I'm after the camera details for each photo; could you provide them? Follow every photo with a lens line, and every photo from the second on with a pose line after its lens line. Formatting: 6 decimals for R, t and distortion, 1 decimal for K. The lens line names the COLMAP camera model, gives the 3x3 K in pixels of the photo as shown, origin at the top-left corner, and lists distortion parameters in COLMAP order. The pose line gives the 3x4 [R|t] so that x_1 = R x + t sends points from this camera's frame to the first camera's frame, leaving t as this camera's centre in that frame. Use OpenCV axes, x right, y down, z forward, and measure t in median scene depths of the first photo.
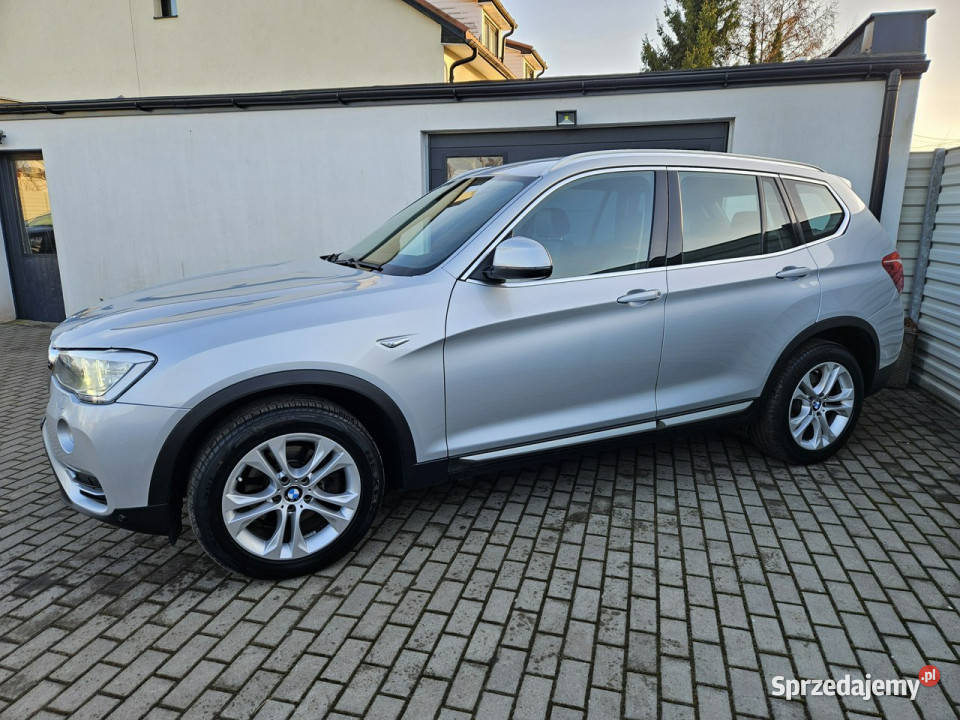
lens RADIAL K [[653.7, 0, 476.8], [0, 653.7, 362.4], [0, 0, 1]] dist [0.071267, -0.057700]
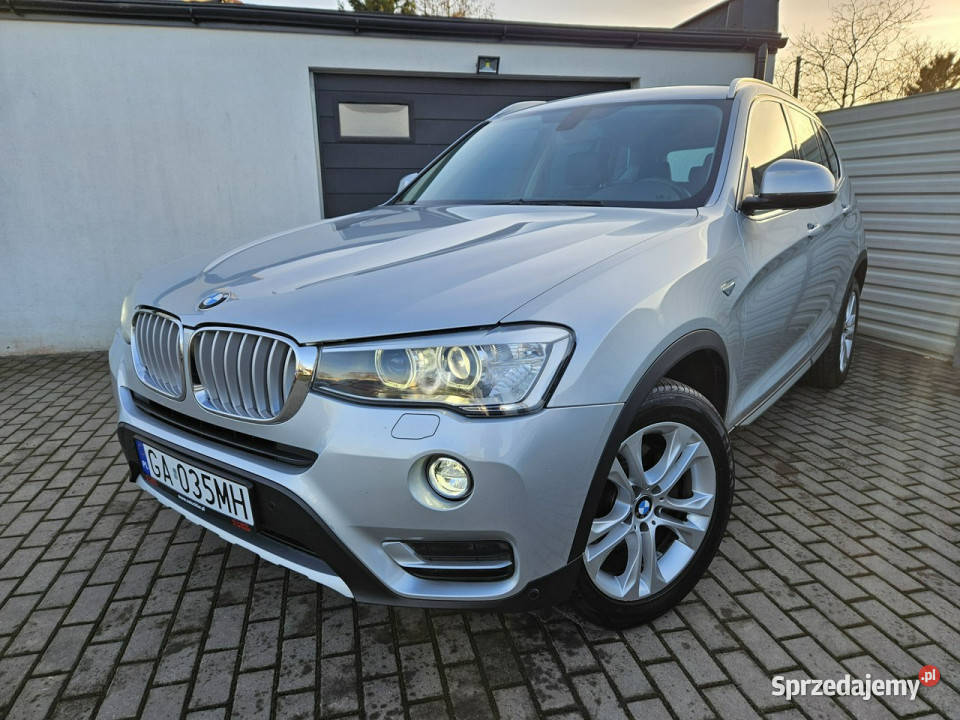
lens RADIAL K [[653.7, 0, 490.2], [0, 653.7, 355.6], [0, 0, 1]] dist [0.071267, -0.057700]
pose [[0.873415, -0.122463, 0.471327, -0.637957], [0.116866, 0.992290, 0.041258, -0.013222], [-0.472746, 0.019047, 0.880993, 0.362600]]
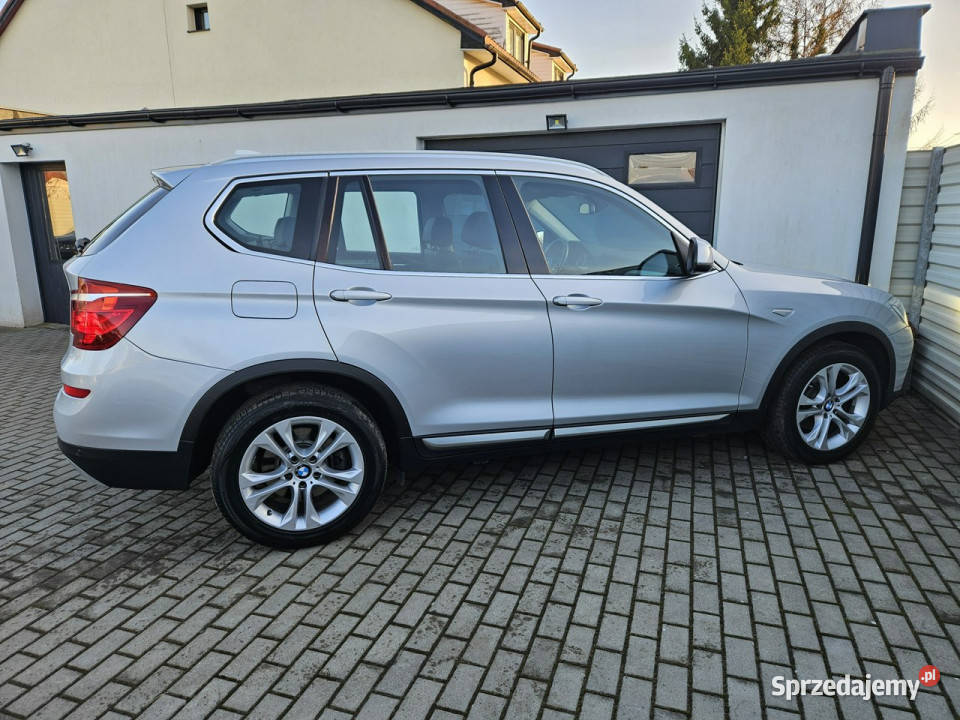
lens RADIAL K [[653.7, 0, 480.1], [0, 653.7, 357.9], [0, 0, 1]] dist [0.071267, -0.057700]
pose [[0.998131, 0.003797, -0.060991, 0.152299], [-0.004409, 0.999941, -0.009905, -0.004184], [0.060950, 0.010156, 0.998089, -0.004788]]
